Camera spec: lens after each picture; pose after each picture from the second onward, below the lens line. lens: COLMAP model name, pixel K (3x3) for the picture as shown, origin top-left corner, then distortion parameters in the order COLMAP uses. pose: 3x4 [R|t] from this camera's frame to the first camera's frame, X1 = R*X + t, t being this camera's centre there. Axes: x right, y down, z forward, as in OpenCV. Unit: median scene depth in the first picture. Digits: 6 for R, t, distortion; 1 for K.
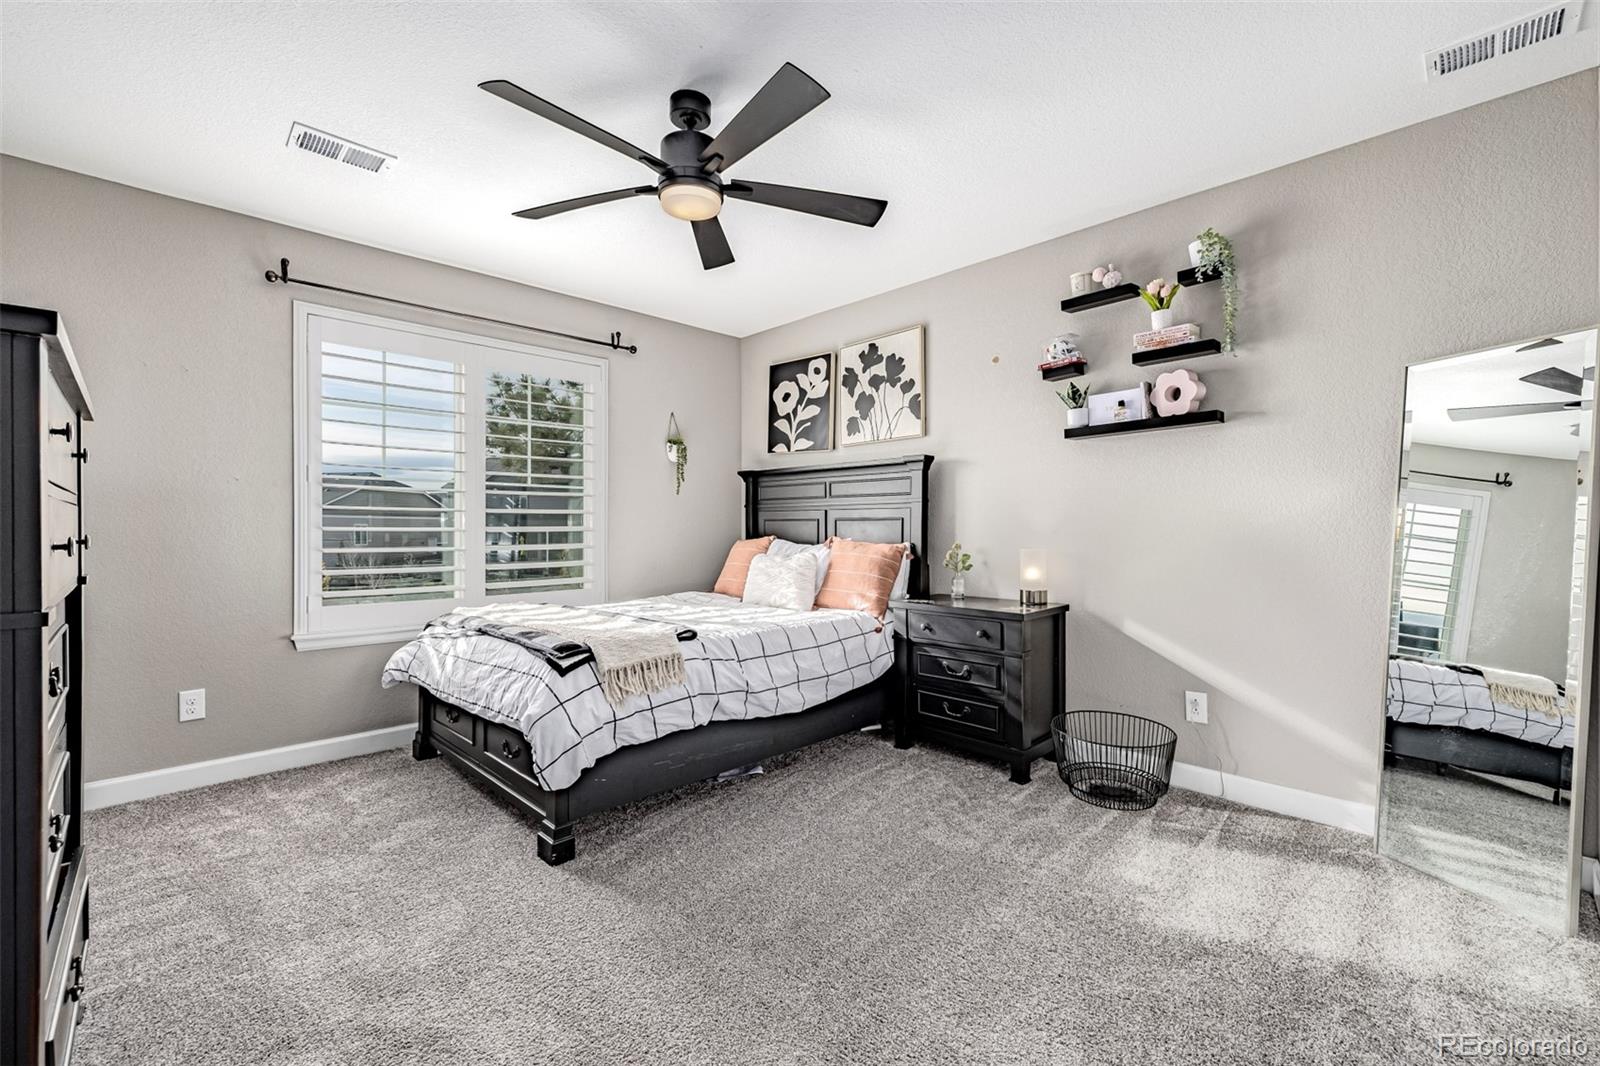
lens RADIAL K [[669.6, 0, 802.5], [0, 669.6, 533.0], [0, 0, 1]] dist [-0.003517, 0.000048]
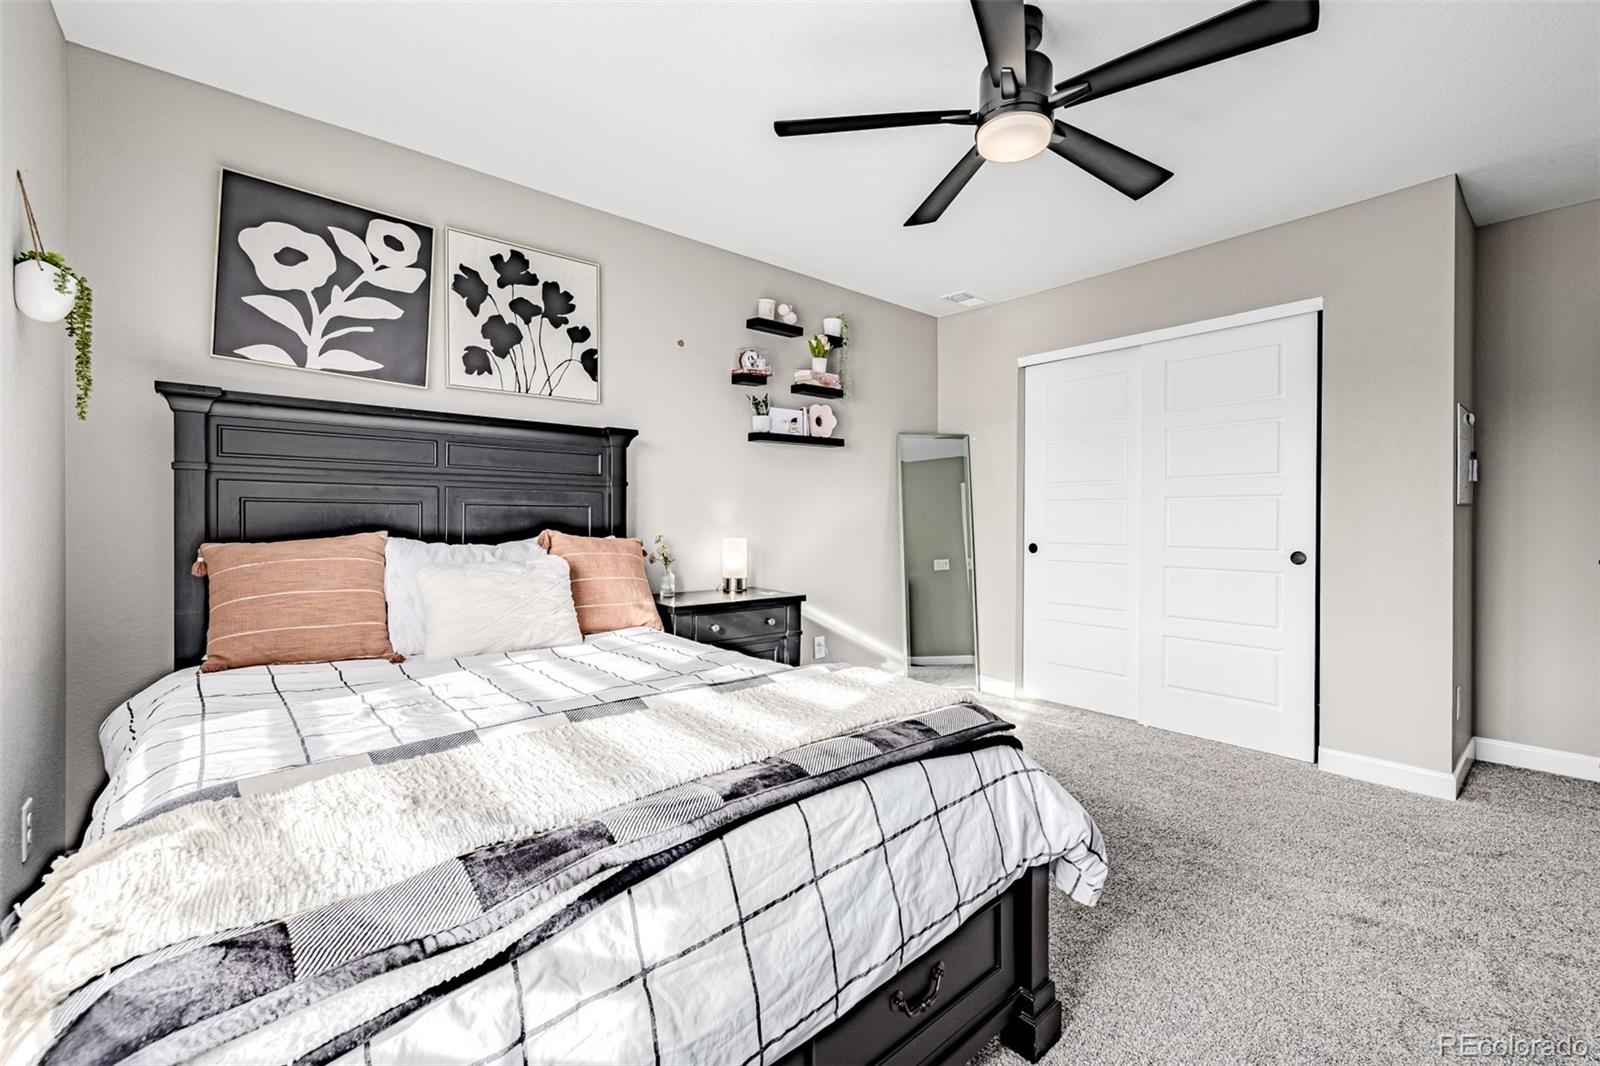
lens RADIAL K [[669.6, 0, 801.2], [0, 669.6, 531.1], [0, 0, 1]] dist [-0.003517, 0.000048]
pose [[0.068589, -0.011201, 0.997582, -0.565258], [0.006209, 0.999922, 0.010800, 0.000588], [-0.997626, 0.005453, 0.068653, 0.656504]]
